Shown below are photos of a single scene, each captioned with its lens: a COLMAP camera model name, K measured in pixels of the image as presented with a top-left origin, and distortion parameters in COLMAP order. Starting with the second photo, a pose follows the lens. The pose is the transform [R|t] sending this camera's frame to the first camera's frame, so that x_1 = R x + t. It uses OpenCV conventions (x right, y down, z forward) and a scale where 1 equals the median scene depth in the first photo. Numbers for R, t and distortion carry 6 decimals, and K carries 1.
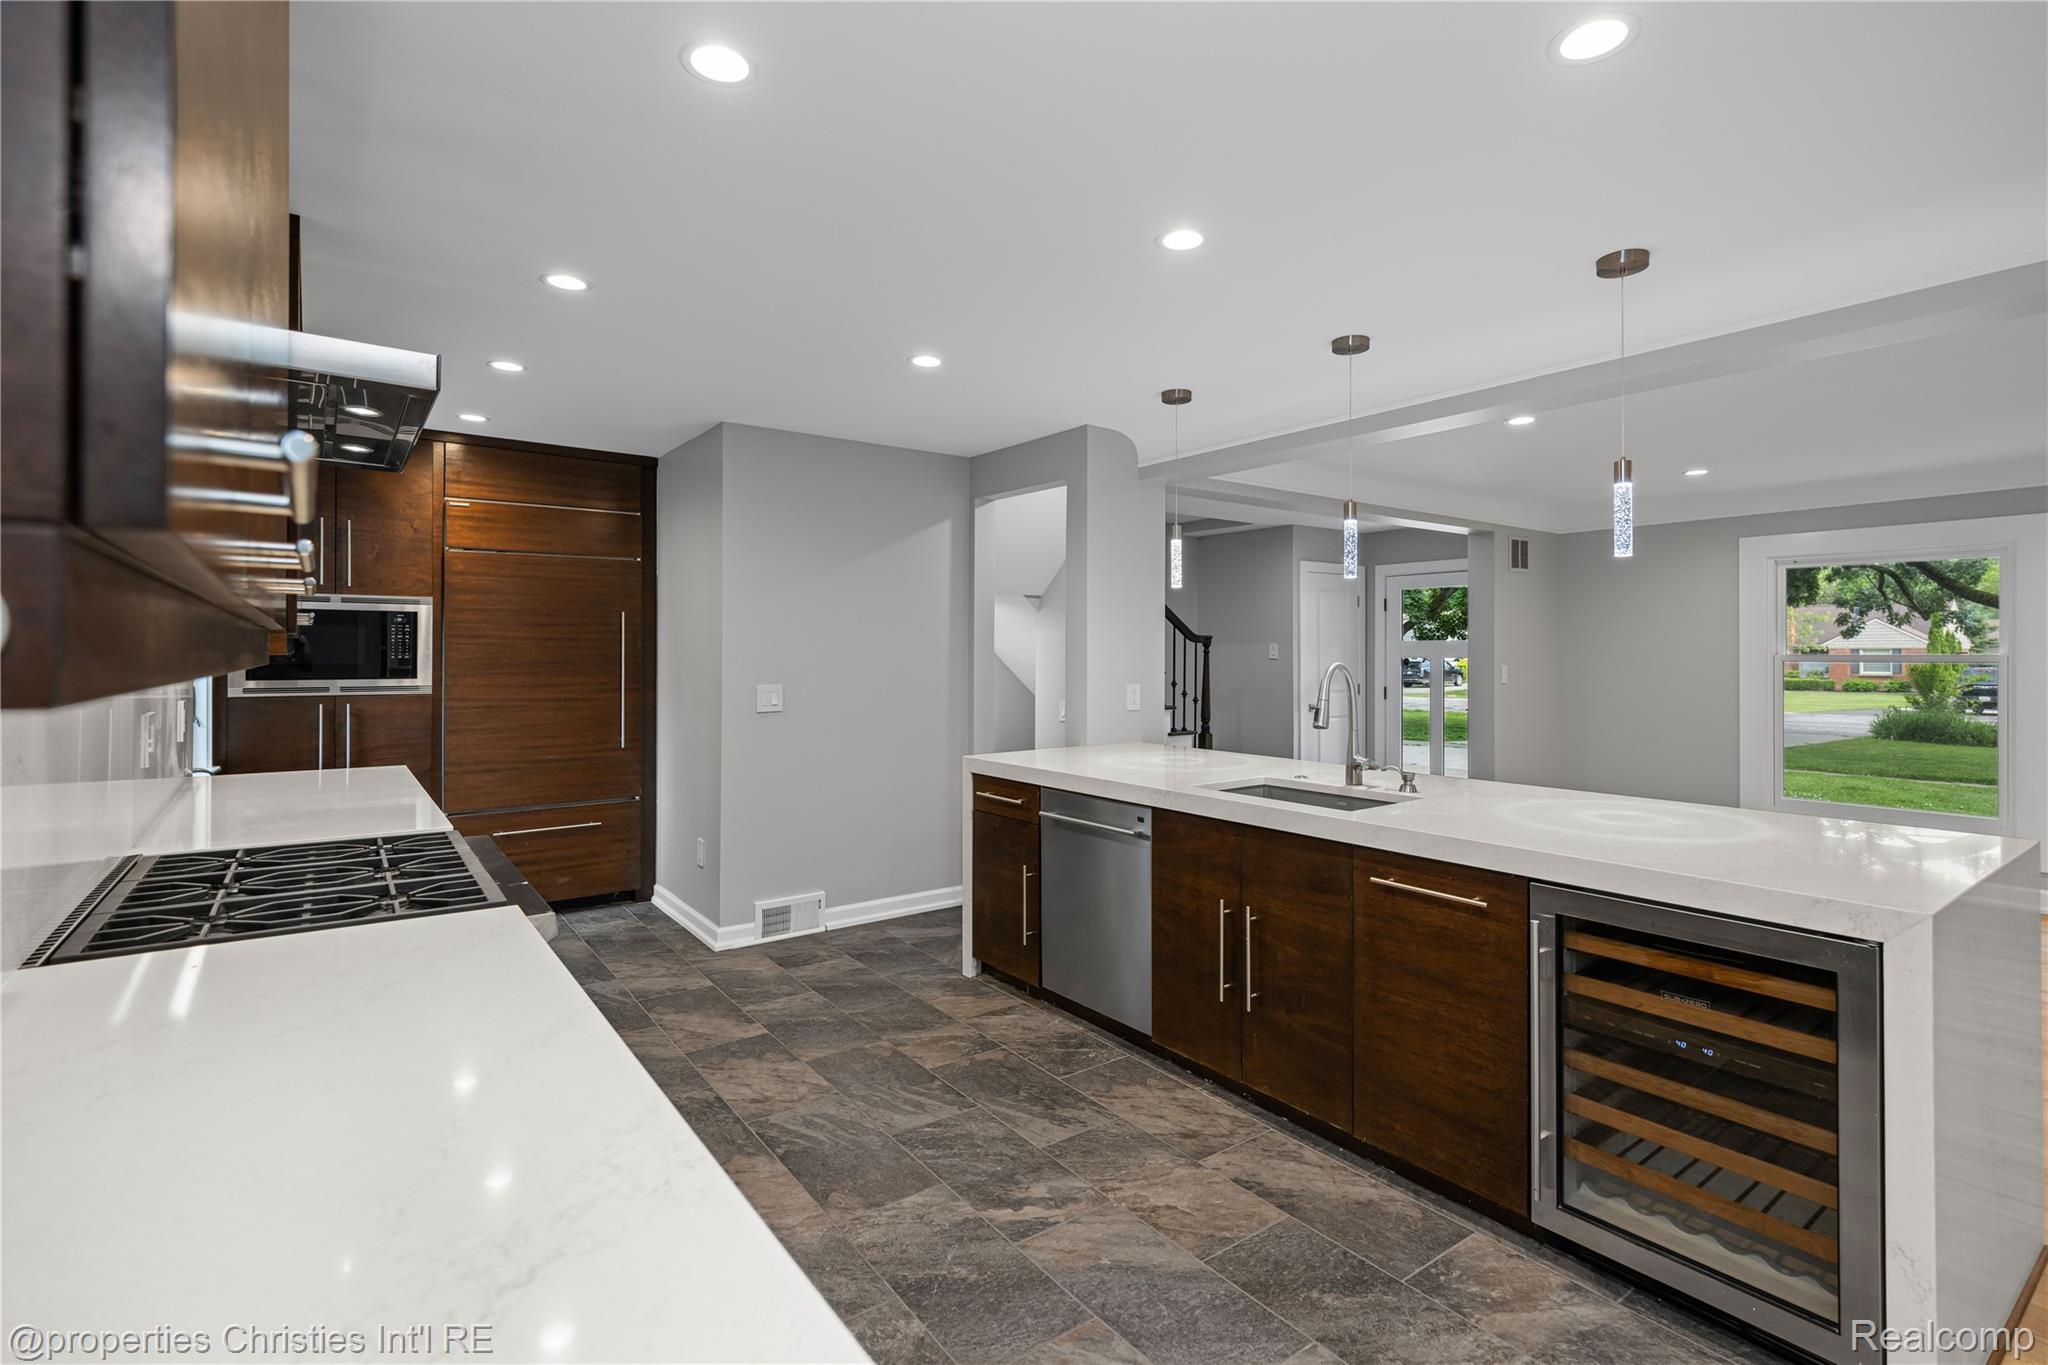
lens RADIAL K [[955.7, 0, 1026.7], [0, 955.7, 650.3], [0, 0, 1]] dist [0.009715, -0.003562]
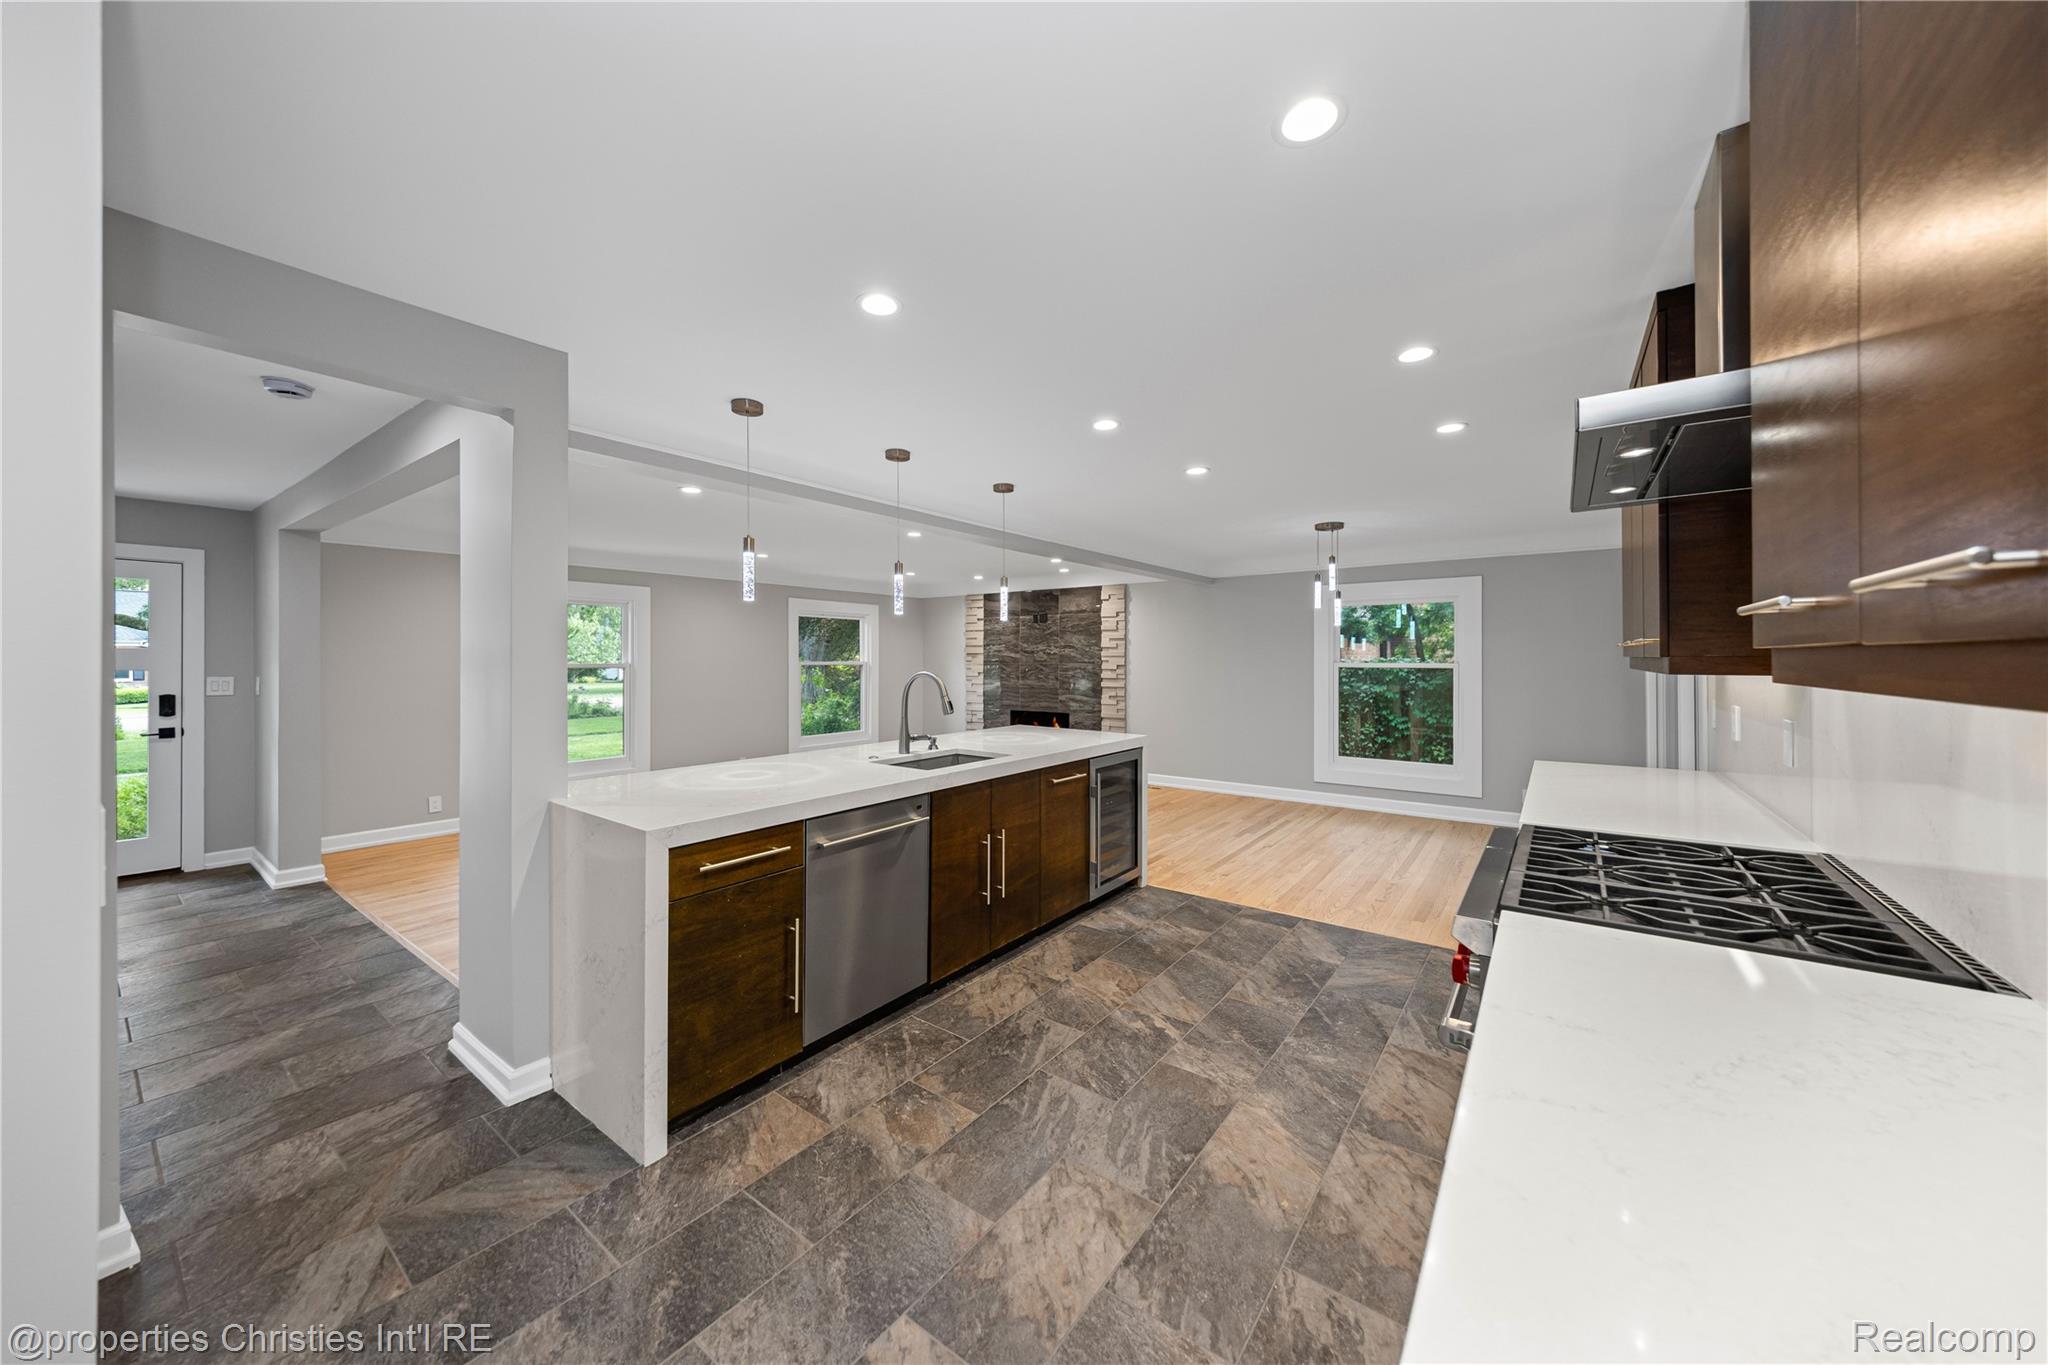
lens RADIAL K [[715.3, 0, 1020.8], [0, 715.3, 668.7], [0, 0, 1]] dist [0.002565, -0.000498]
pose [[-0.286338, -0.014136, 0.958024, -0.682181], [-0.001658, 0.999897, 0.014259, -0.006573], [-0.958127, 0.002495, -0.286332, 1.017666]]
